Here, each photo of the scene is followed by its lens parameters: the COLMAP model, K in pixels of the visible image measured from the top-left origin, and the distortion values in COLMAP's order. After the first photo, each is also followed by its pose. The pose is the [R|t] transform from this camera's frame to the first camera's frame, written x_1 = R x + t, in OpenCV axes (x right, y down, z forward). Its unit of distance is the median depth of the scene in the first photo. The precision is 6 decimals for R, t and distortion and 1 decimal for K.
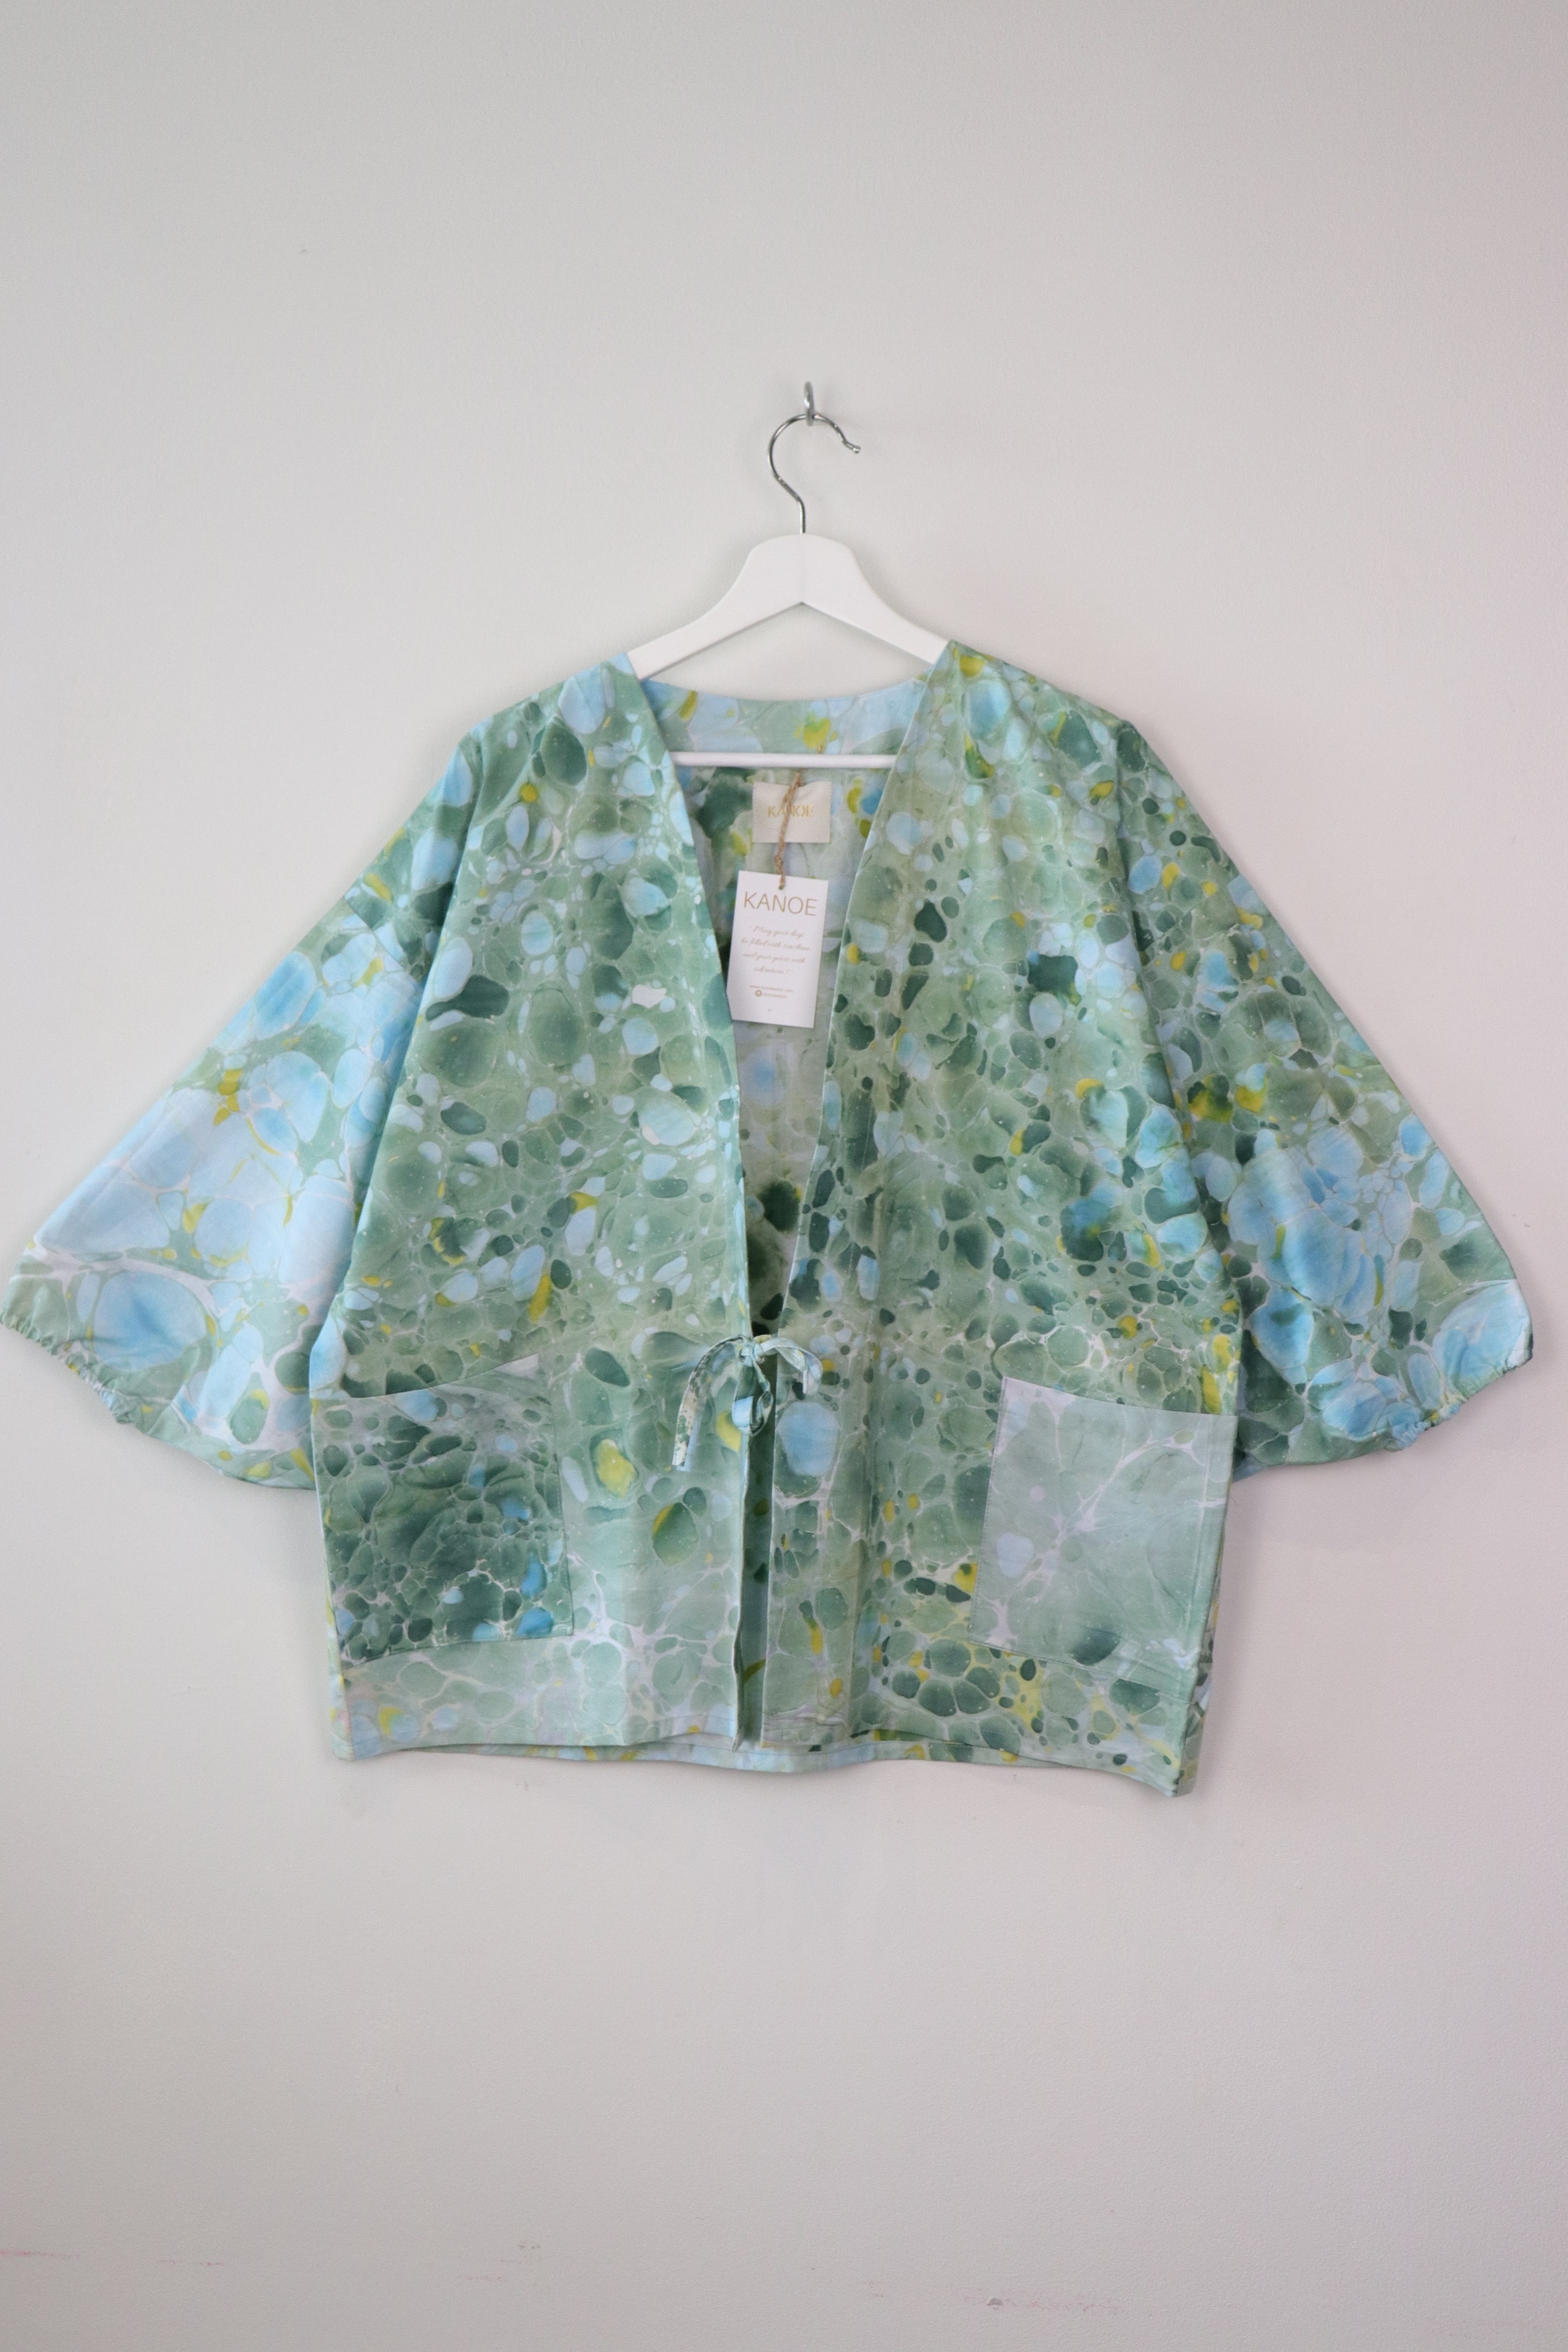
lens RADIAL K [[2792.2, 0, 779.1], [0, 2792.2, 1158.9], [0, 0, 1]] dist [-0.006086, 0.000000]
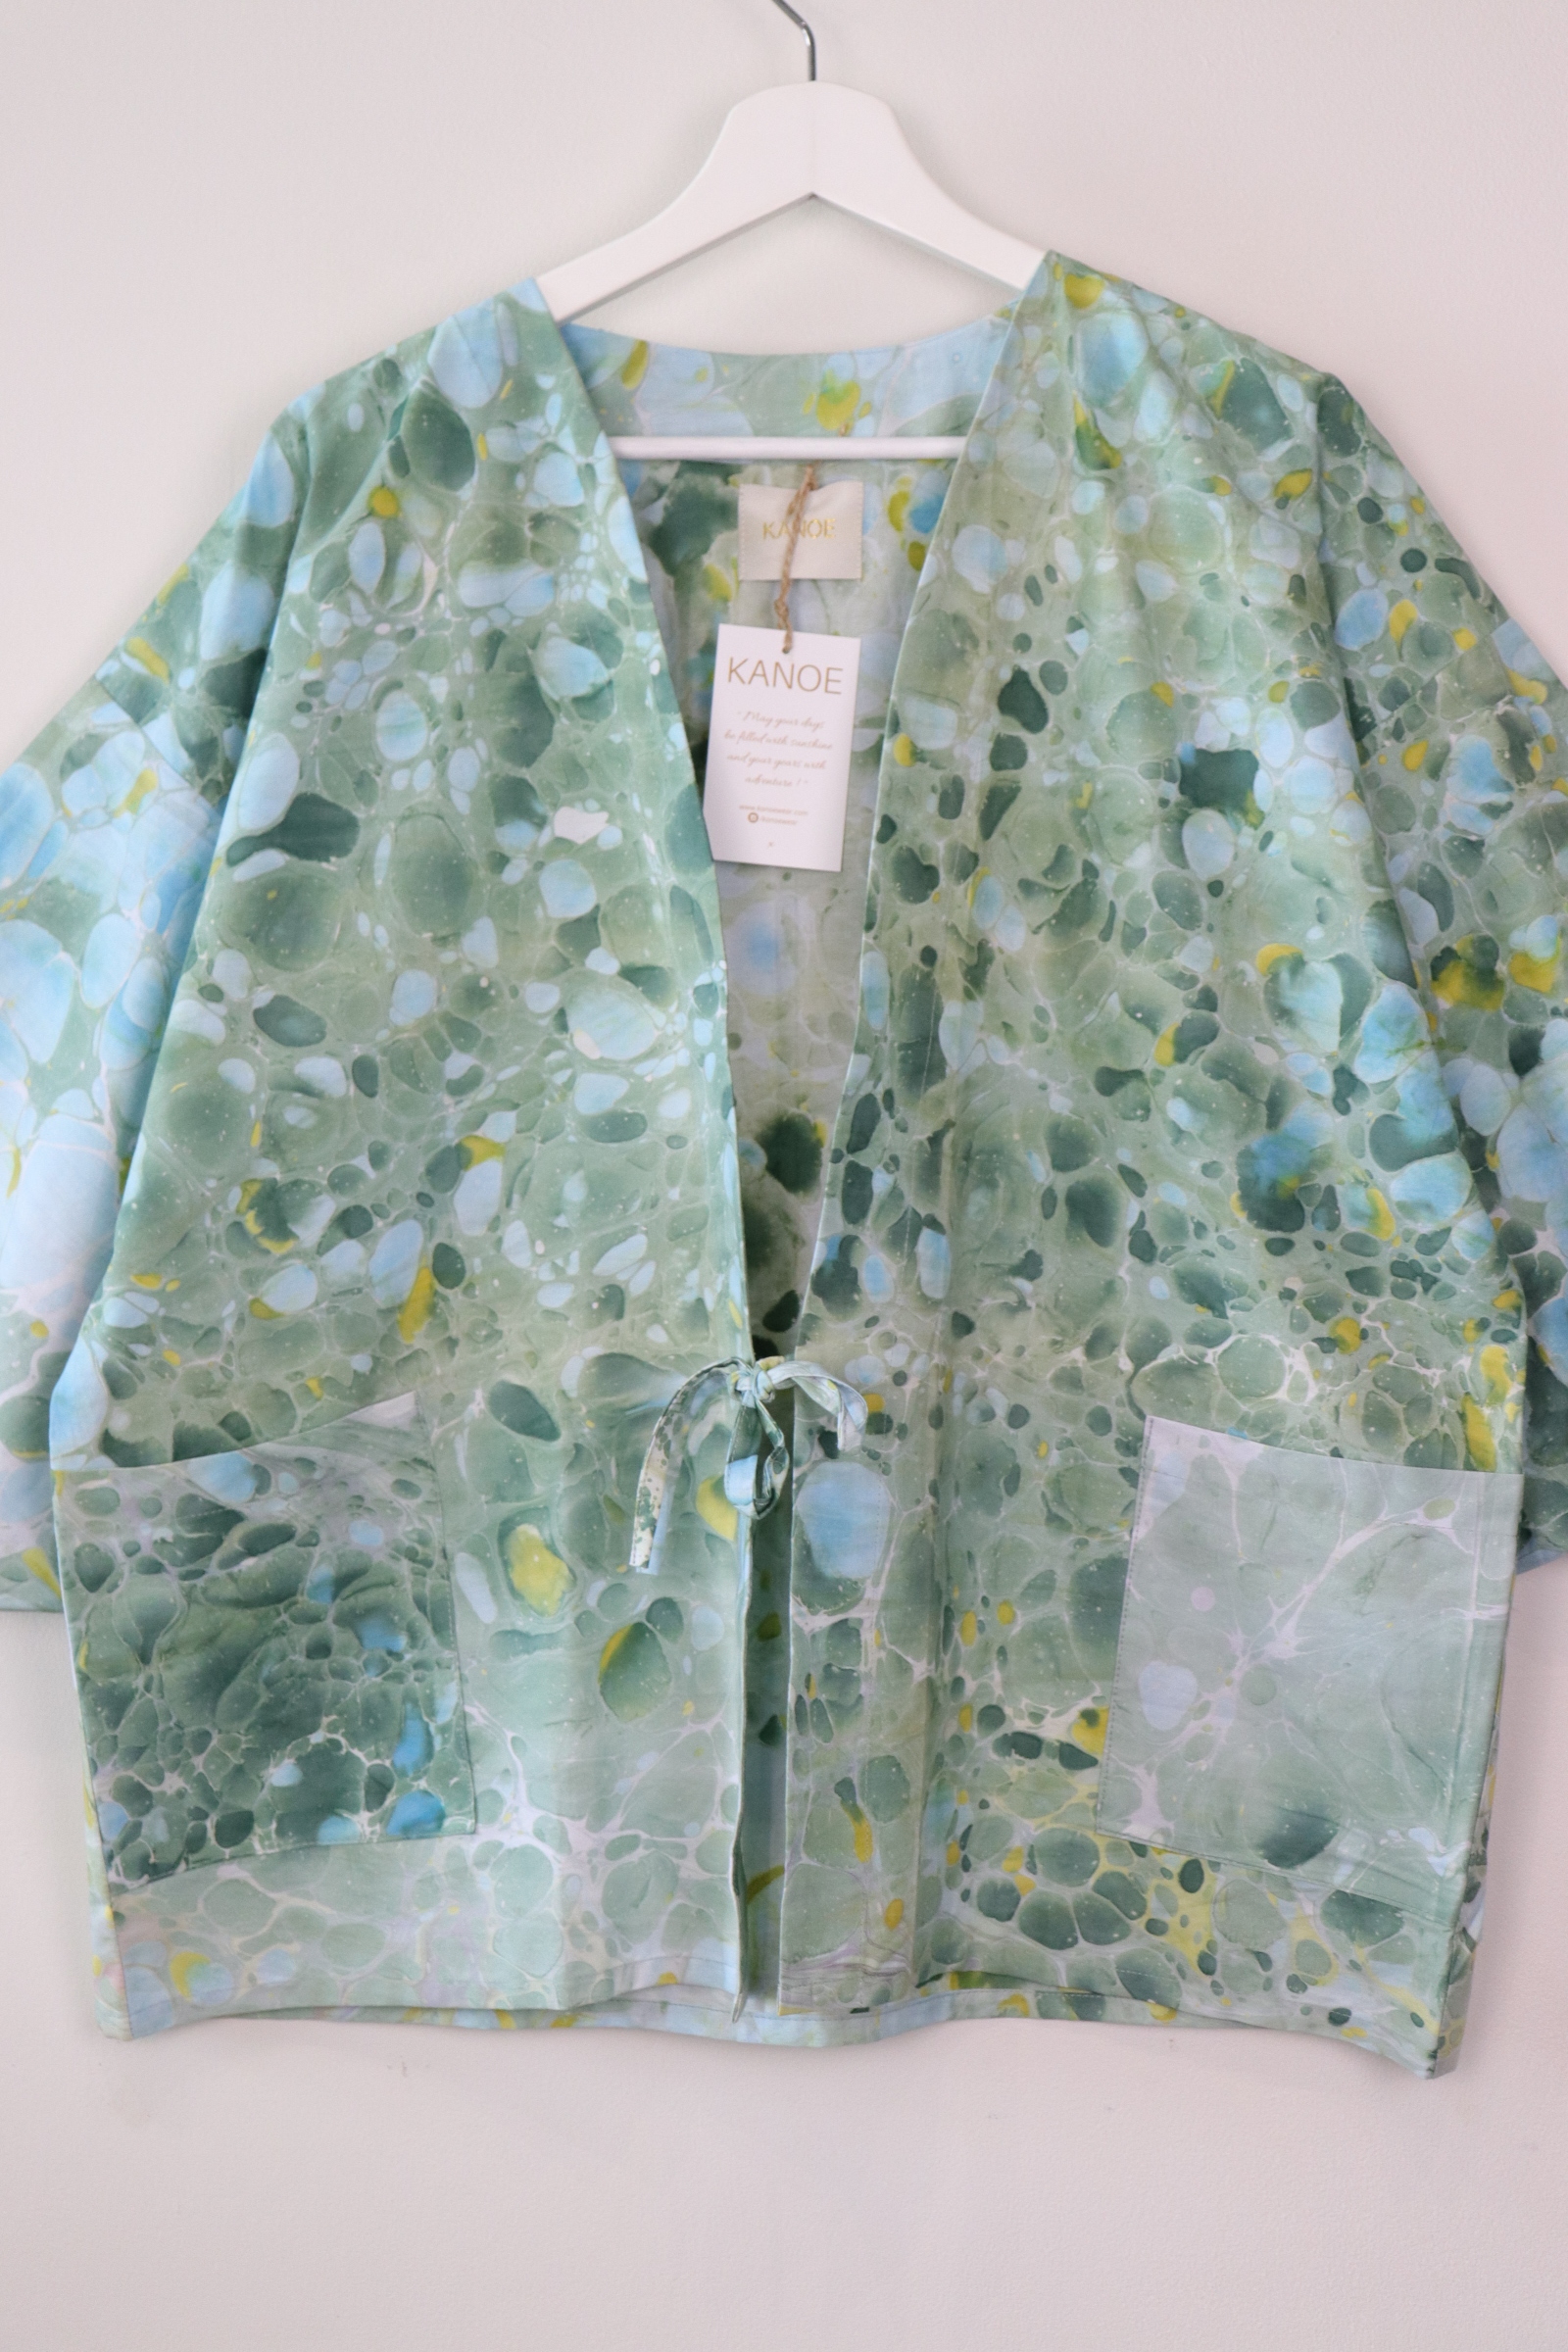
lens RADIAL K [[3791.1, 0, 766.9], [0, 3791.1, 1161.5], [0, 0, 1]] dist [0.126784, 0.000000]
pose [[0.999858, -0.015251, 0.007152, -0.011601], [0.015136, 0.999760, 0.015824, 0.005105], [-0.007392, -0.015713, 0.999849, 0.136985]]
